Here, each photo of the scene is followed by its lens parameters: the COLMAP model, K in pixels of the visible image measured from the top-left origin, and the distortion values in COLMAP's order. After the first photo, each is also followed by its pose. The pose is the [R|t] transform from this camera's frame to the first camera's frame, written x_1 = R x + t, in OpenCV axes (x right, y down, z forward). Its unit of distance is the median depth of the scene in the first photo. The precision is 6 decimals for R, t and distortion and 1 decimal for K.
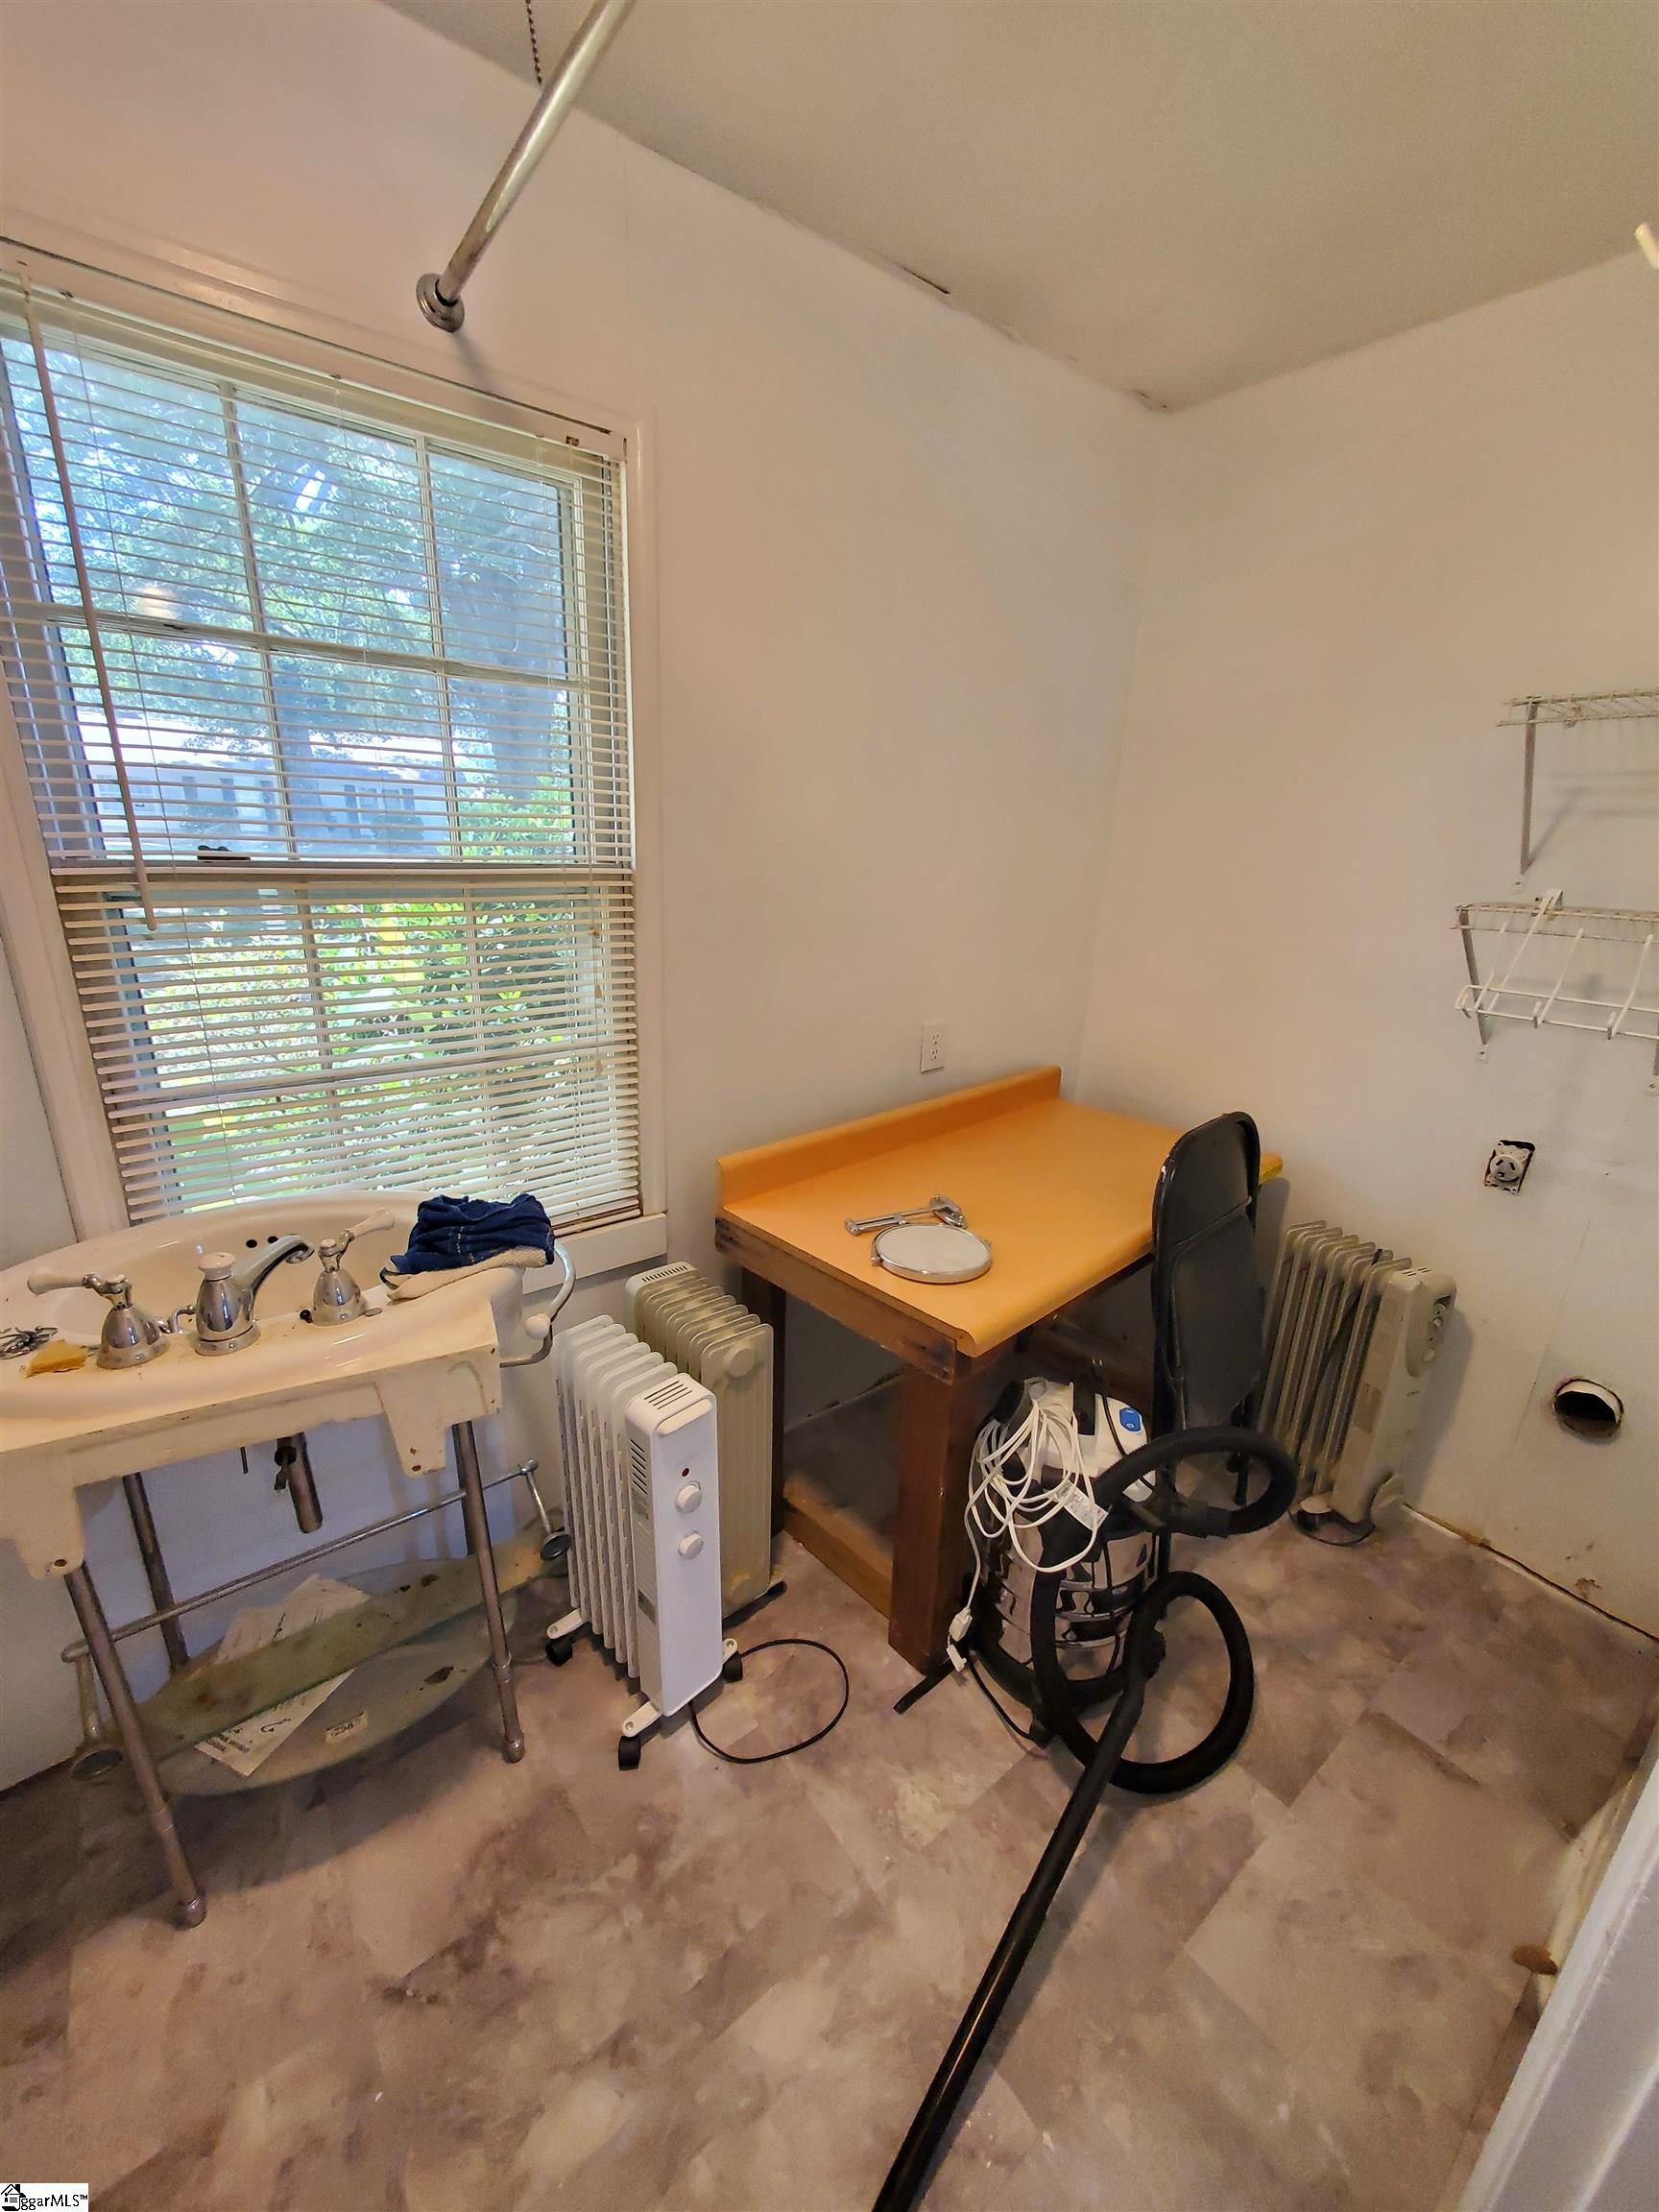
lens RADIAL K [[867.7, 0, 822.8], [0, 867.7, 1110.6], [0, 0, 1]] dist [0.006978, -0.000701]
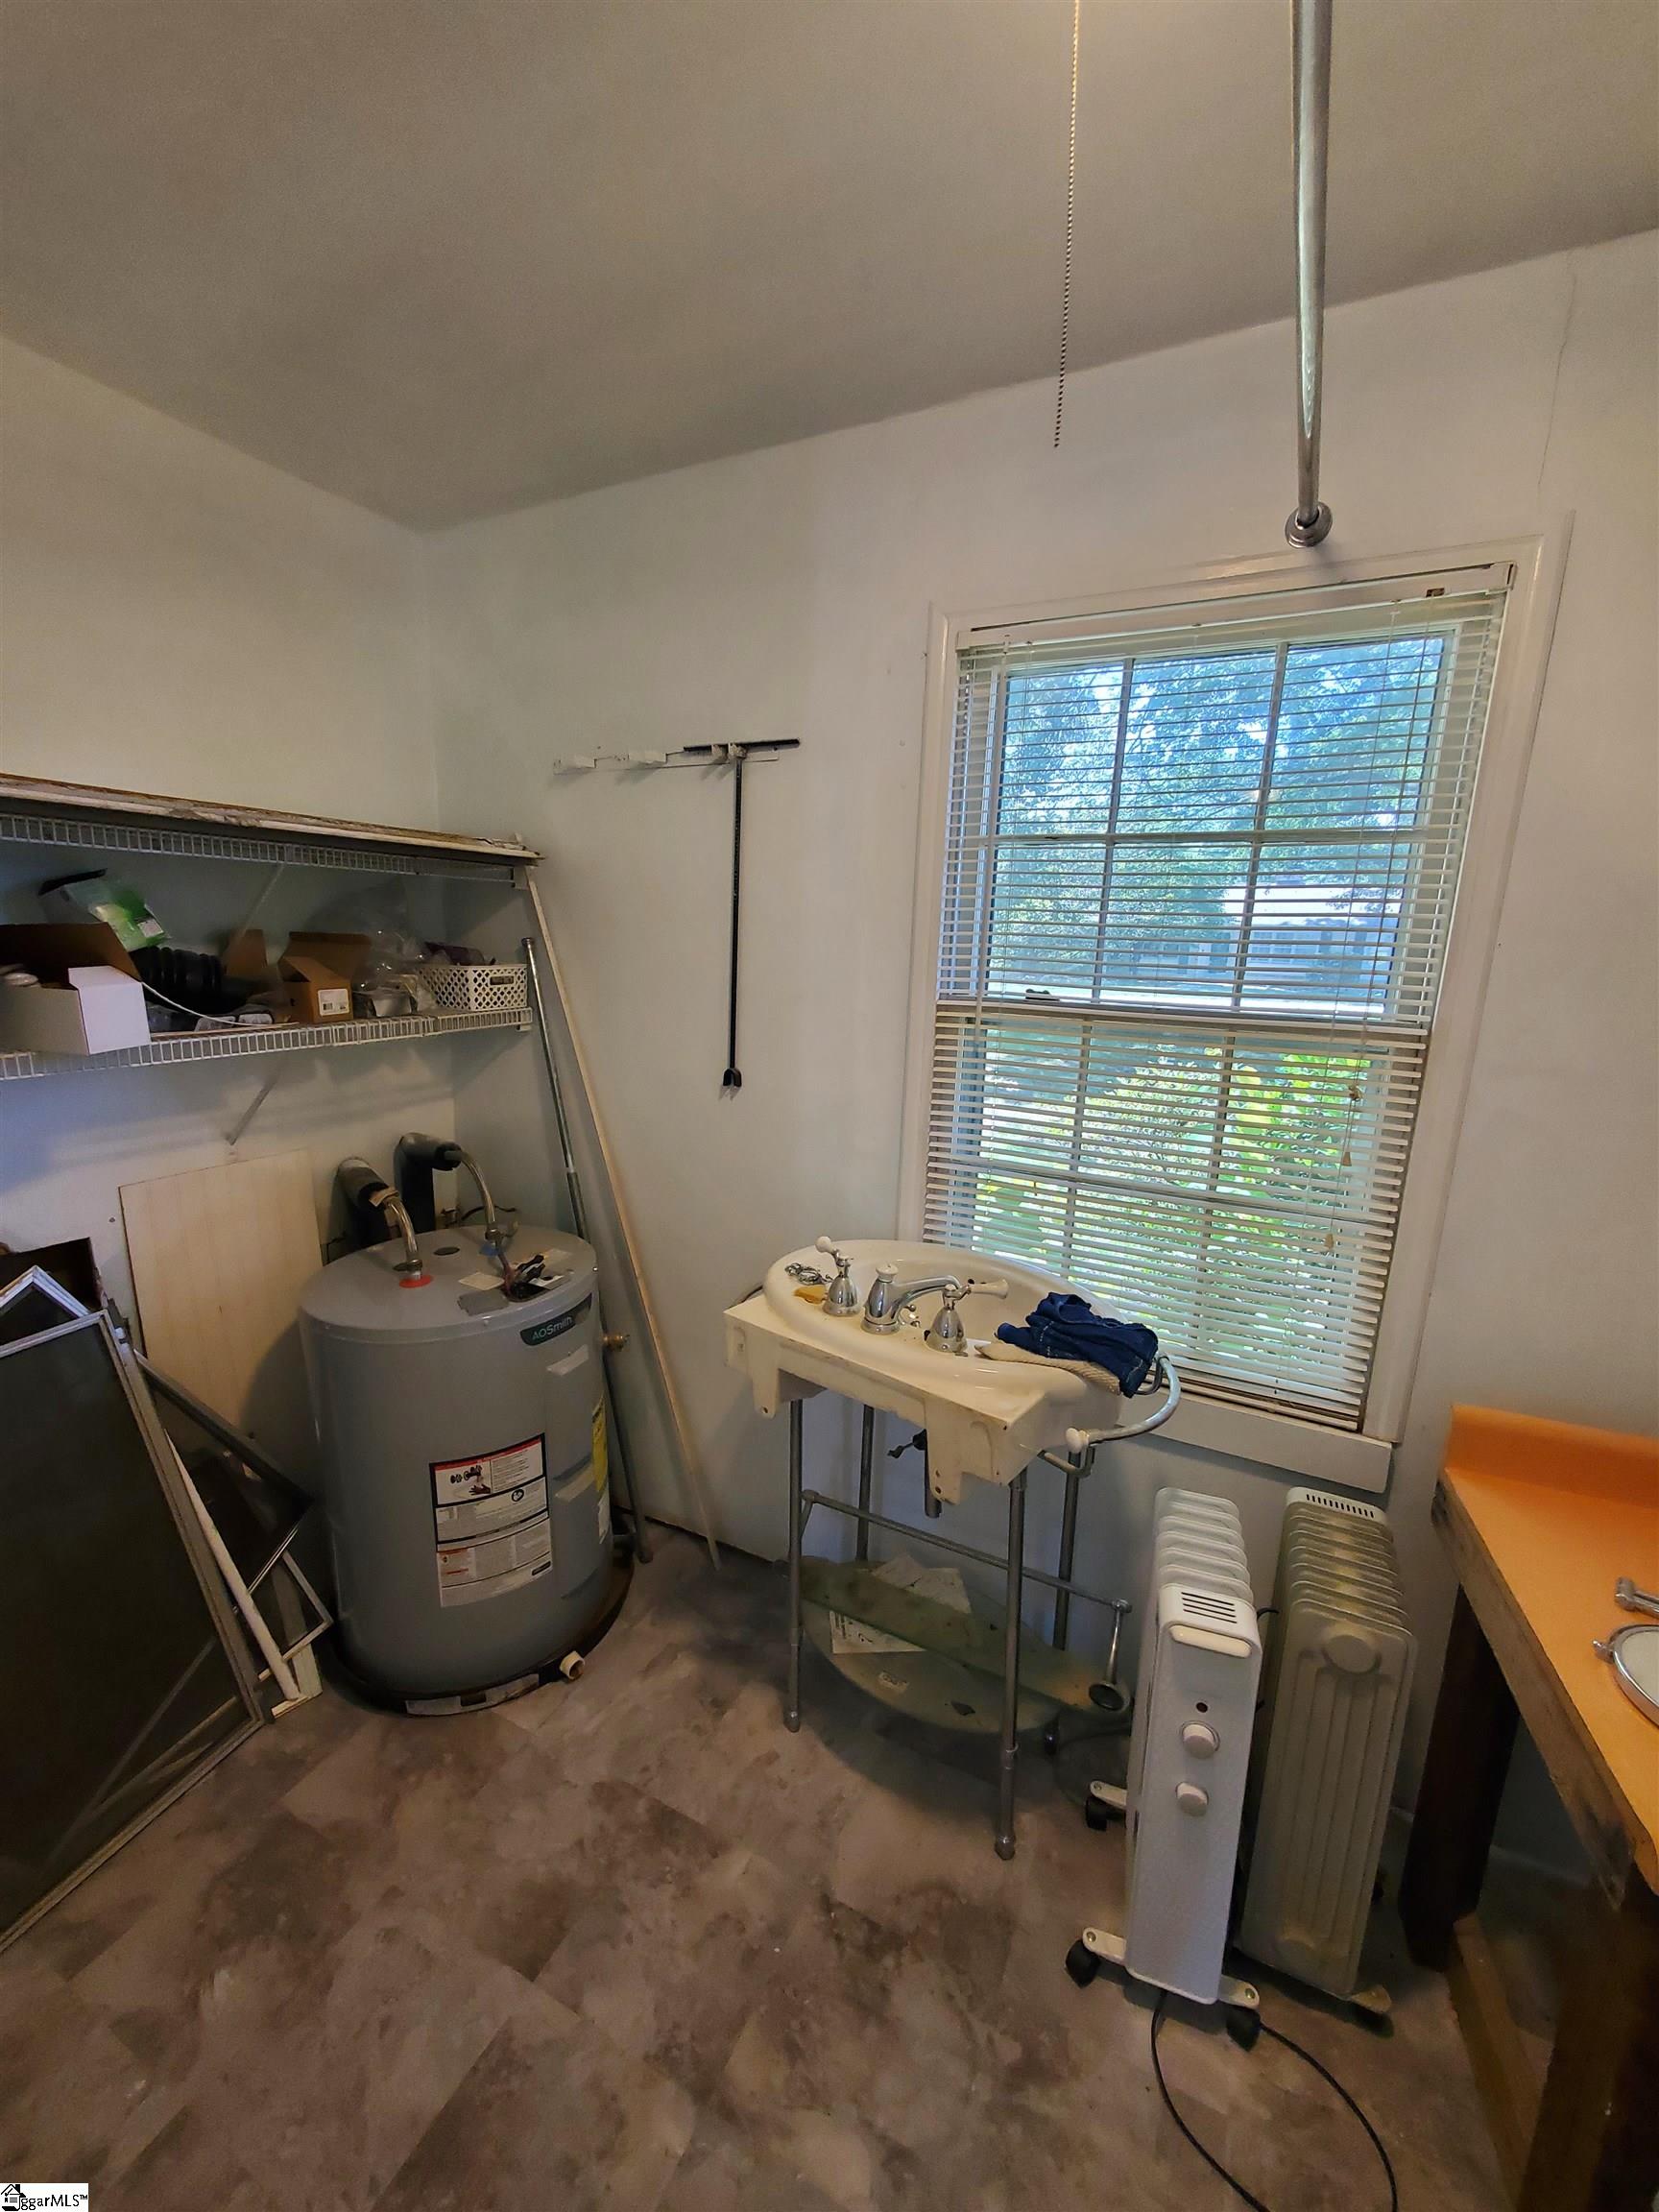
lens RADIAL K [[867.7, 0, 826.1], [0, 867.7, 1111.4], [0, 0, 1]] dist [0.006978, -0.000701]
pose [[0.441905, 0.158030, -0.883033, 0.361058], [-0.295368, 0.955104, 0.023113, -0.058480], [0.847041, 0.250606, 0.468742, 0.141210]]
